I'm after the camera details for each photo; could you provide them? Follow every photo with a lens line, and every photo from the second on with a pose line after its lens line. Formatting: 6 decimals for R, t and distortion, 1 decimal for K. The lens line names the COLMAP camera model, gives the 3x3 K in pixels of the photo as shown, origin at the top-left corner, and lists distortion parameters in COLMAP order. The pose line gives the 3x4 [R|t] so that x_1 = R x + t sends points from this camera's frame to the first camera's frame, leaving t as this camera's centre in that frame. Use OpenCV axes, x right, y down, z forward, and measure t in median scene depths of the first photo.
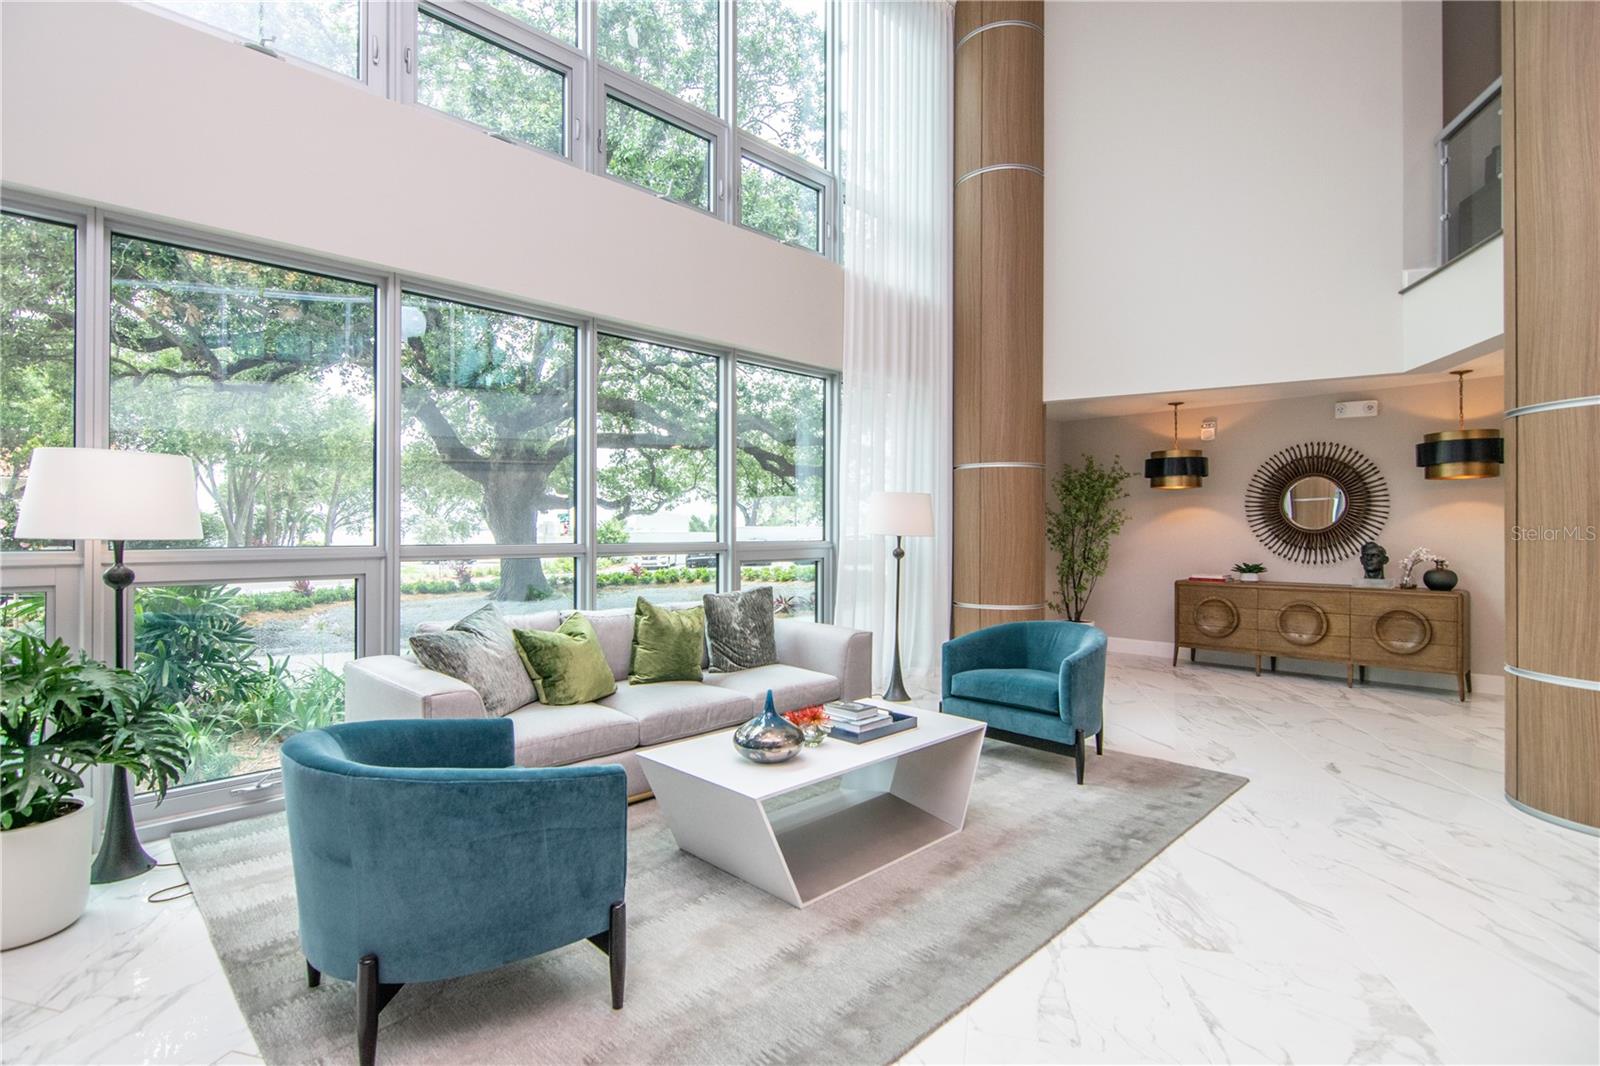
lens RADIAL K [[775.2, 0, 796.2], [0, 775.2, 522.9], [0, 0, 1]] dist [0.009421, -0.000738]
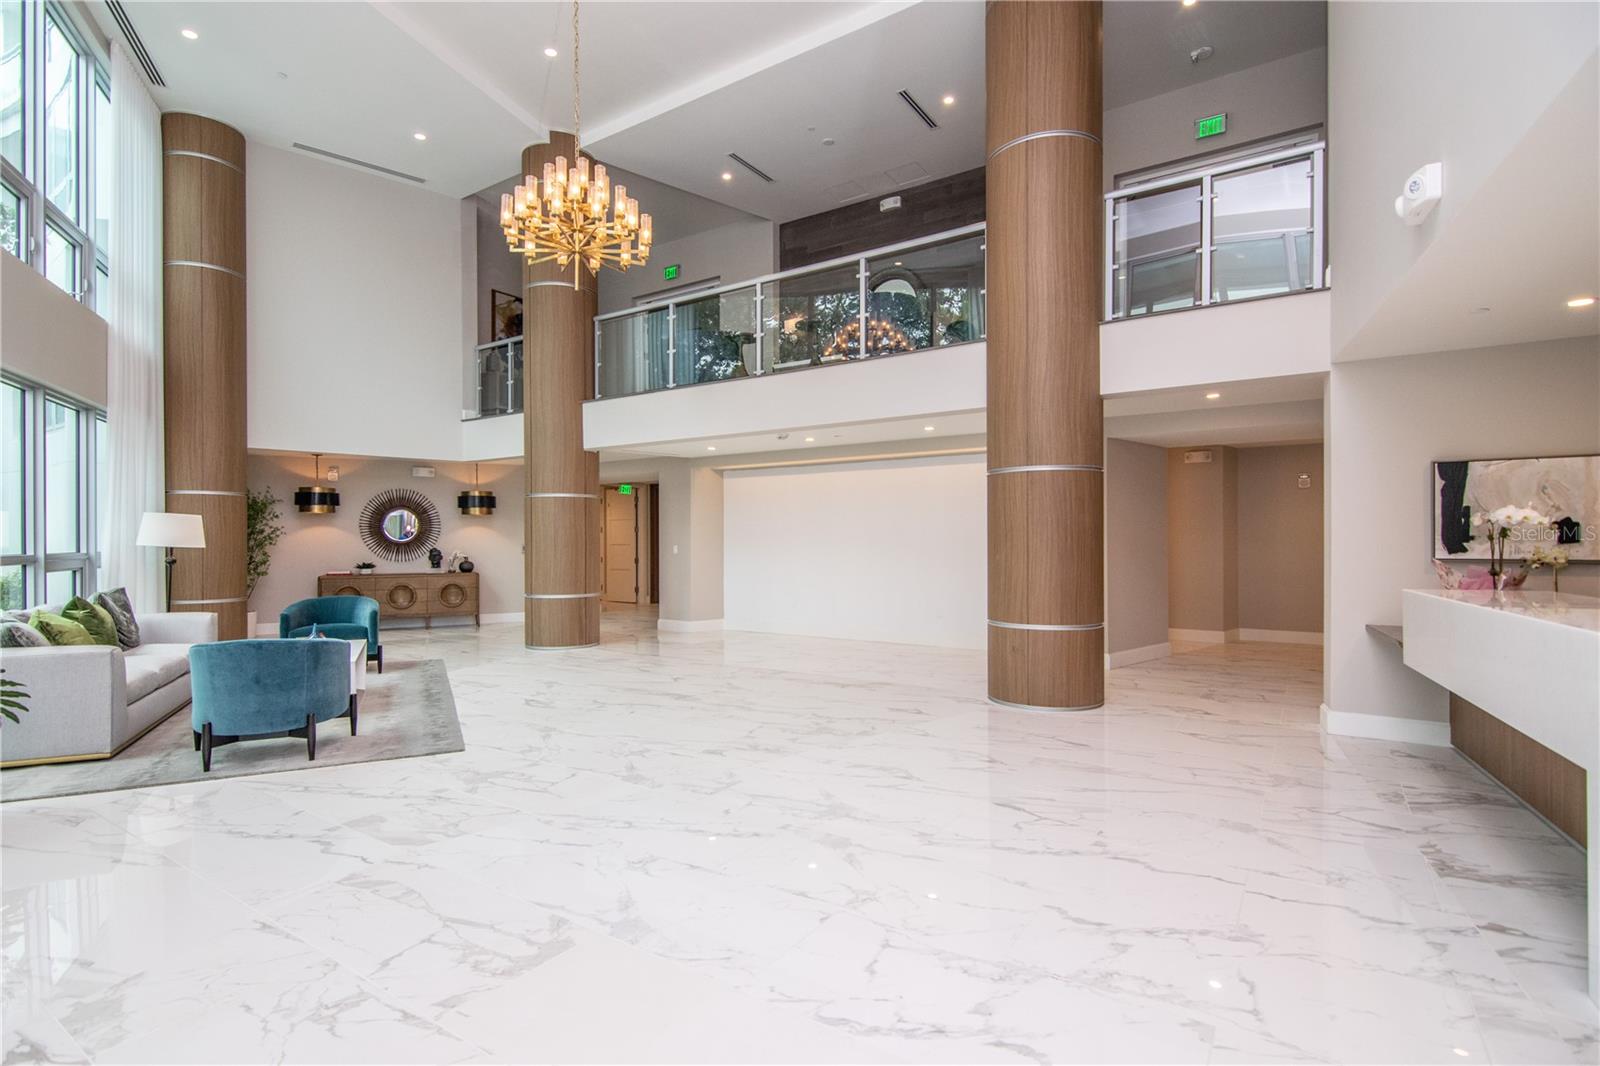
lens RADIAL K [[775.2, 0, 798.0], [0, 775.2, 541.2], [0, 0, 1]] dist [0.009421, -0.000738]
pose [[0.315772, -0.003913, 0.948827, -0.719042], [-0.005469, 0.999967, 0.005943, -0.006705], [-0.948819, -0.007065, 0.315740, -0.373262]]
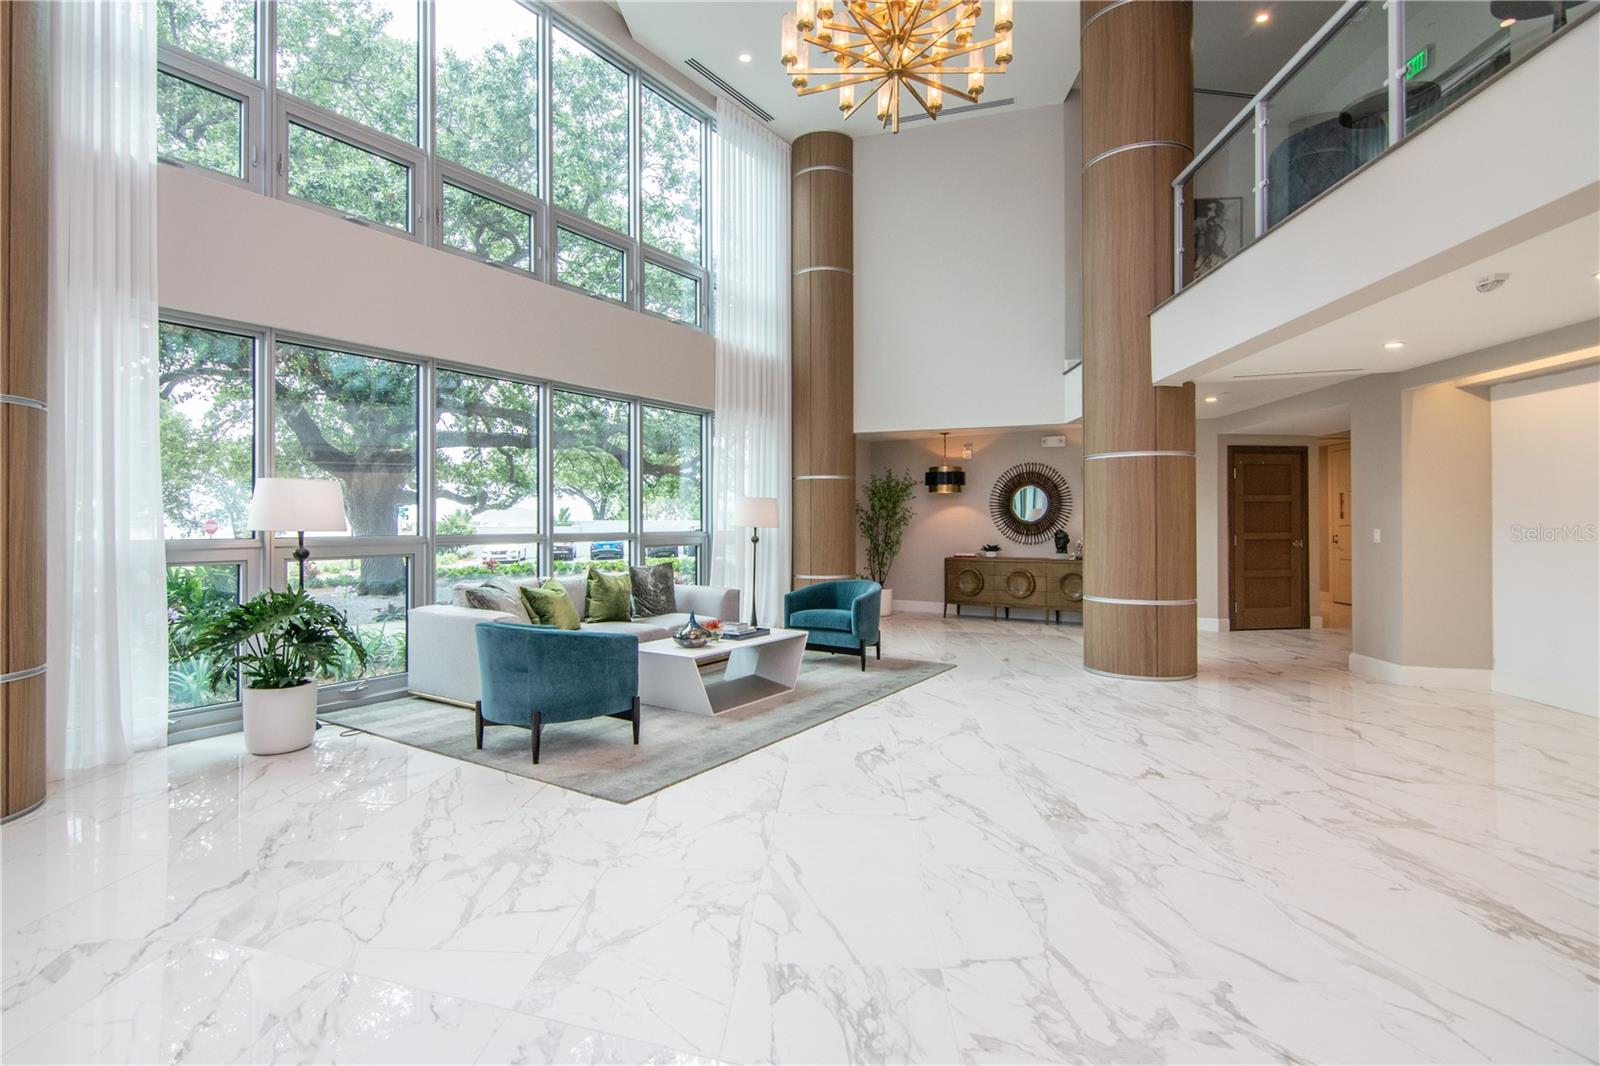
lens RADIAL K [[775.2, 0, 794.0], [0, 775.2, 518.2], [0, 0, 1]] dist [0.009421, -0.000738]
pose [[0.980792, -0.003880, 0.195017, -0.072329], [0.003382, 0.999990, 0.002886, -0.003858], [-0.195026, -0.002171, 0.980796, -0.401729]]
